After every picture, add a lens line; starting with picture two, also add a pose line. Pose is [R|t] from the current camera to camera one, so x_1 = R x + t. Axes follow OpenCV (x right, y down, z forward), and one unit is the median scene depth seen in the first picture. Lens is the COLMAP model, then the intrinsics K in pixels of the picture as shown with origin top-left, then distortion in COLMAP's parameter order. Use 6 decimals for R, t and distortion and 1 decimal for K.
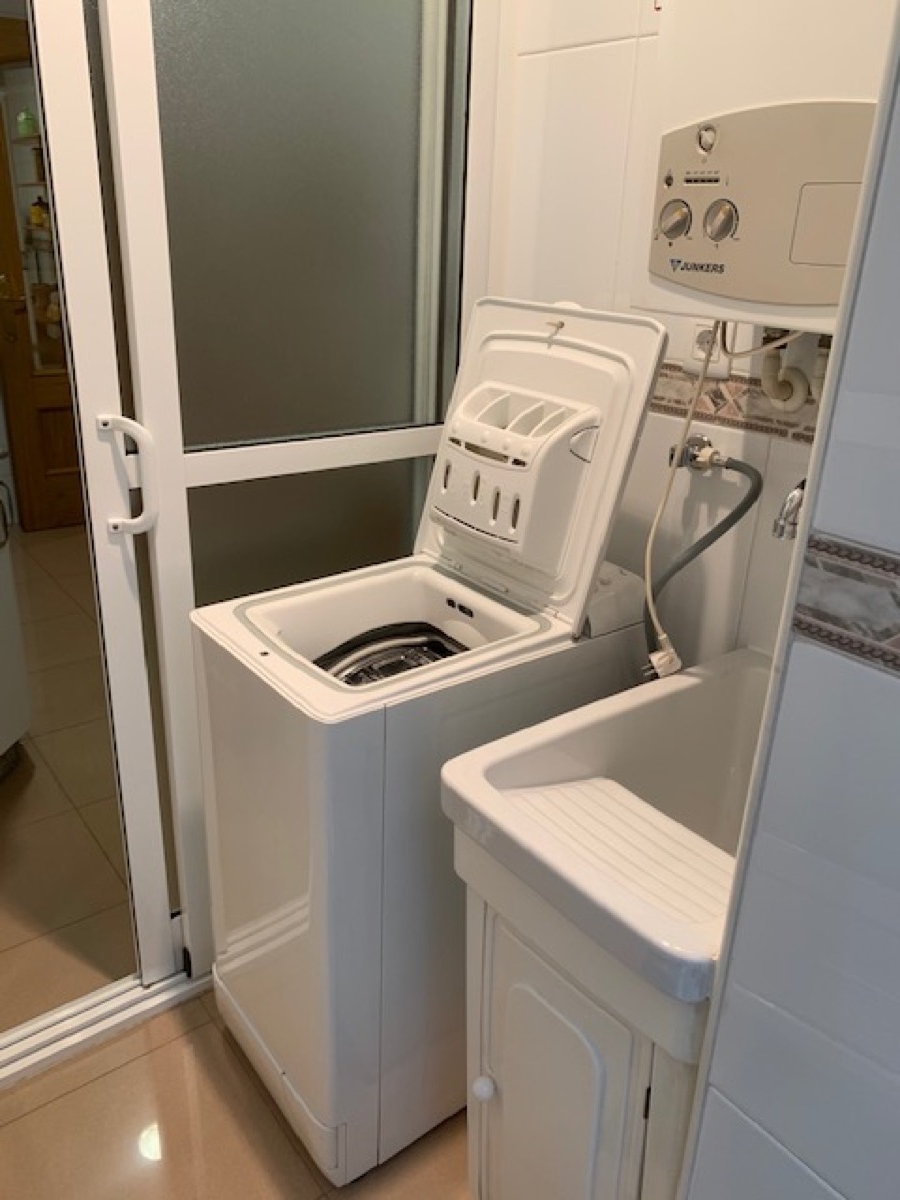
lens RADIAL K [[906.0, 0, 451.1], [0, 906.0, 597.8], [0, 0, 1]] dist [-0.001238, -0.008523]
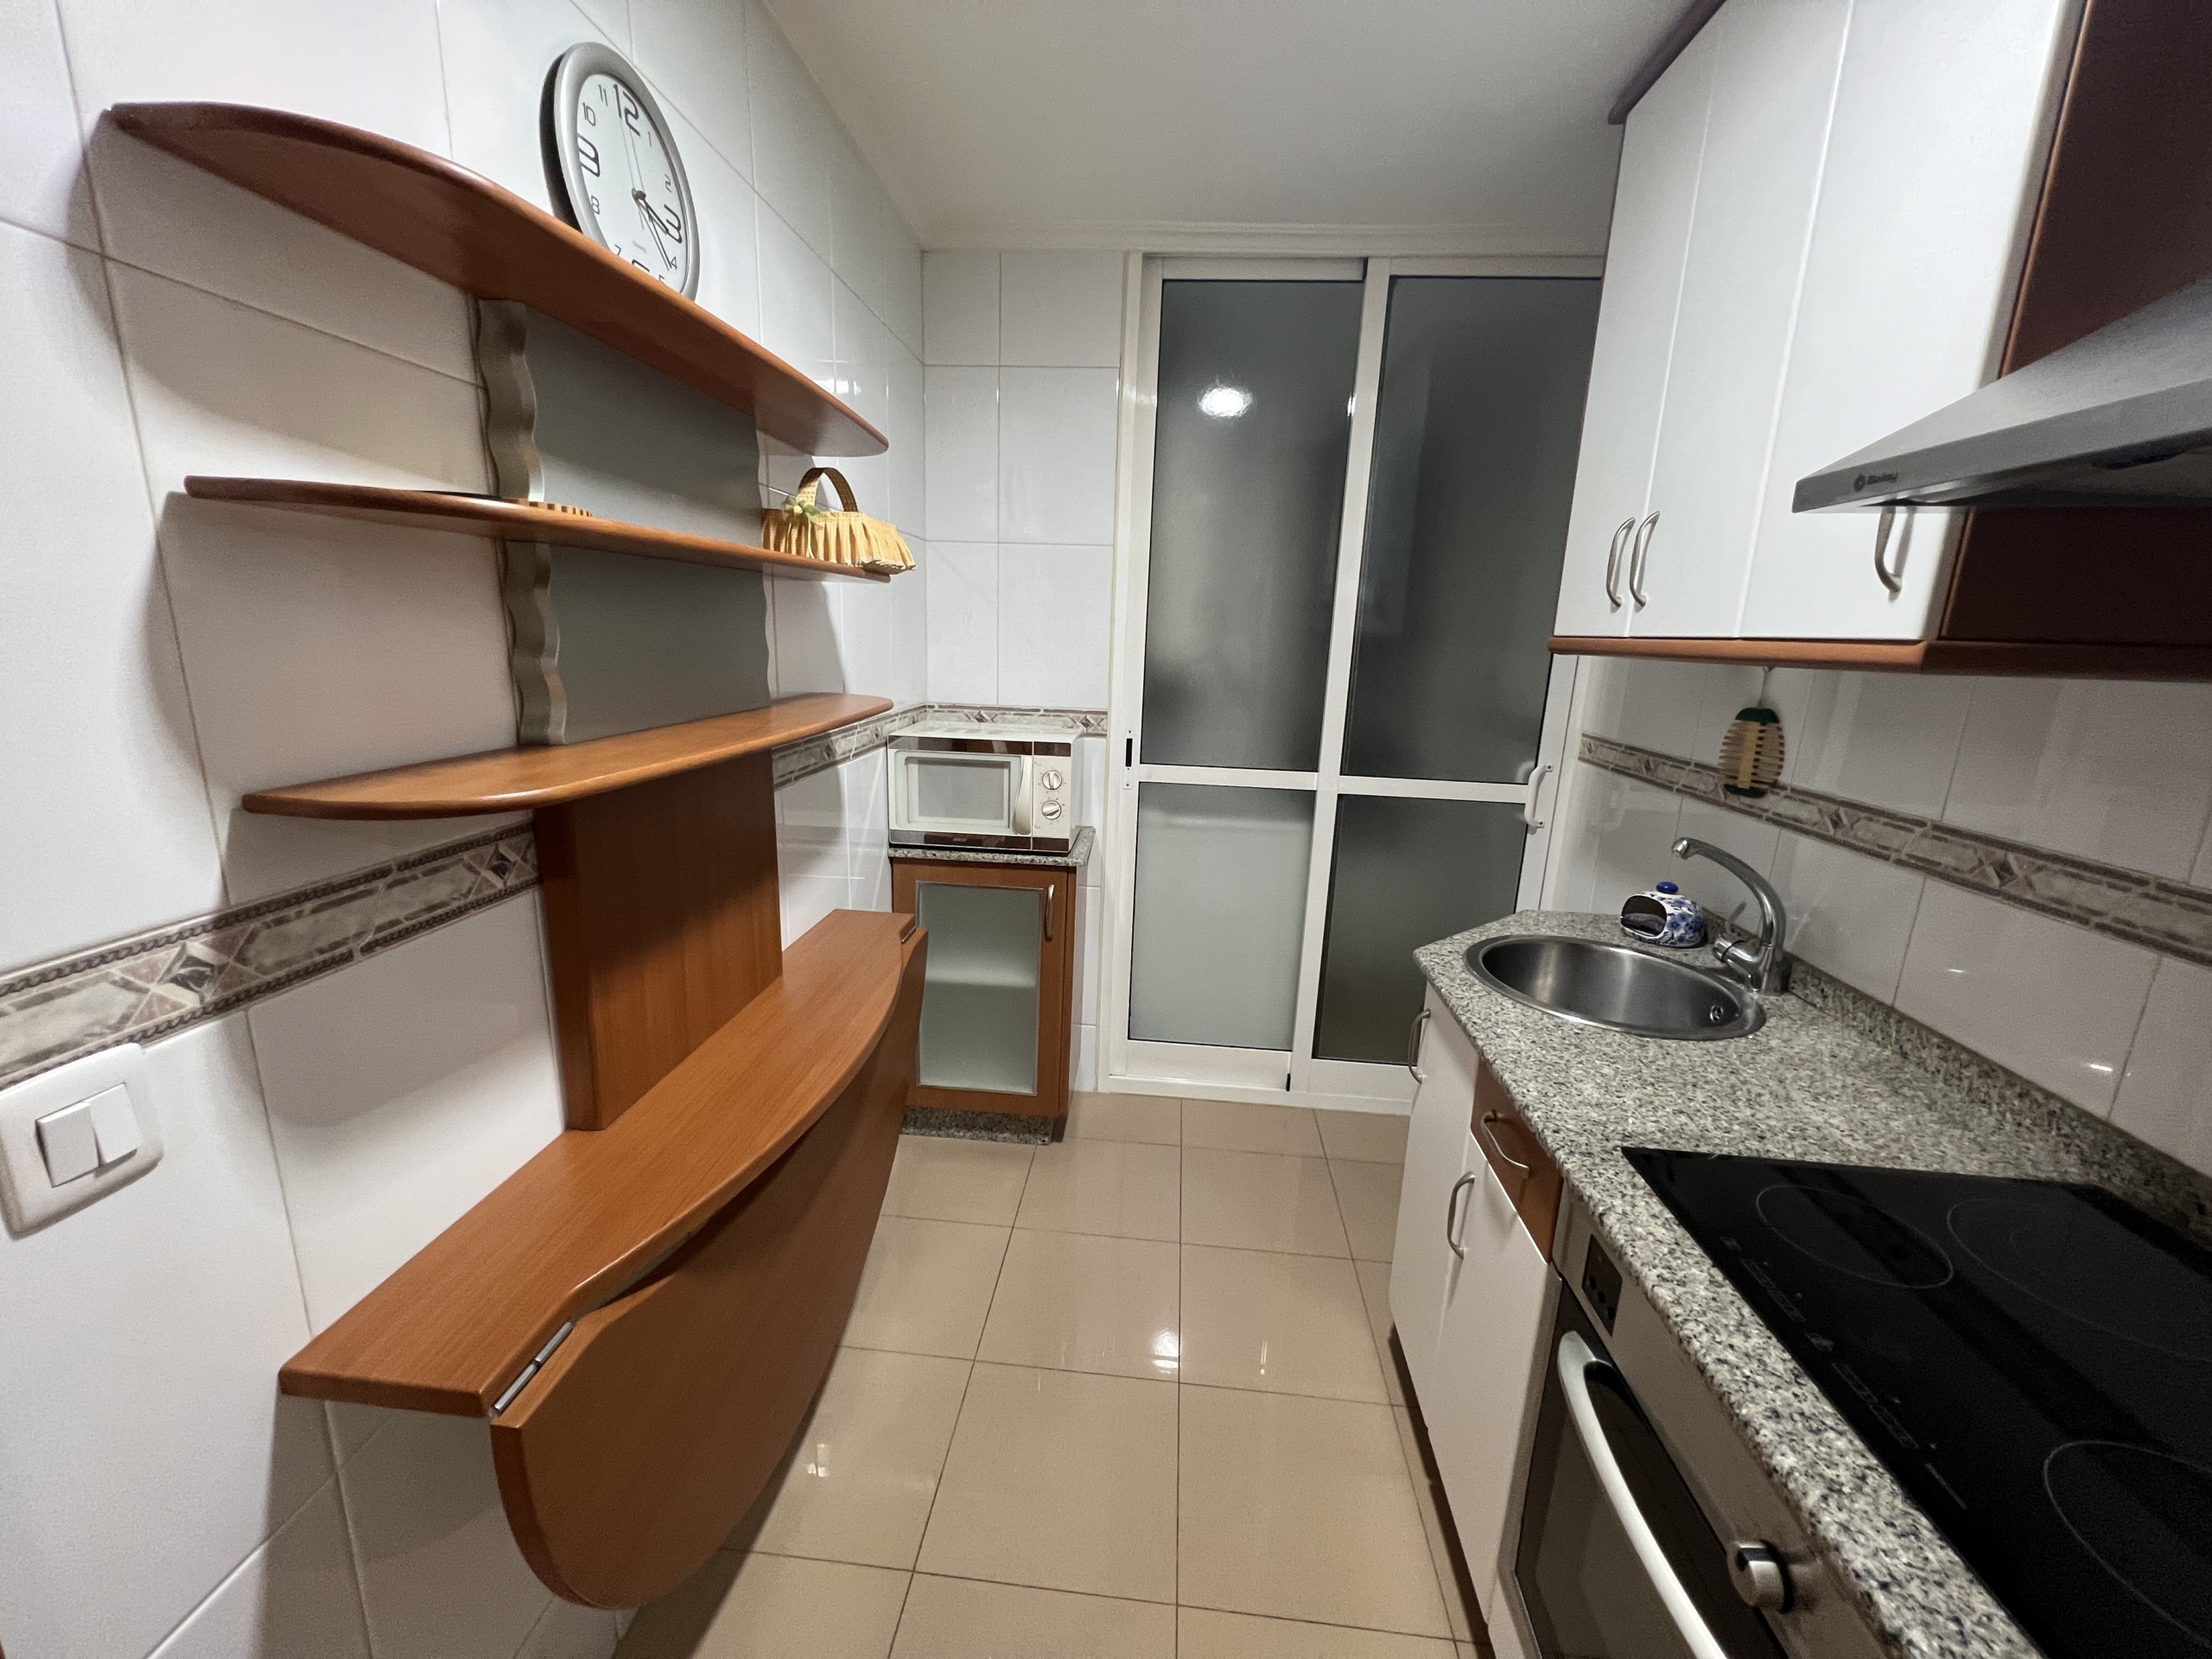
lens RADIAL K [[887.0, 0, 1101.3], [0, 887.0, 838.5], [0, 0, 1]] dist [0.012603, 0.000113]
pose [[-0.727970, -0.220507, 0.649182, -0.949081], [0.197113, 0.839579, 0.506215, -0.432390], [-0.656663, 0.496471, -0.567724, 0.743724]]
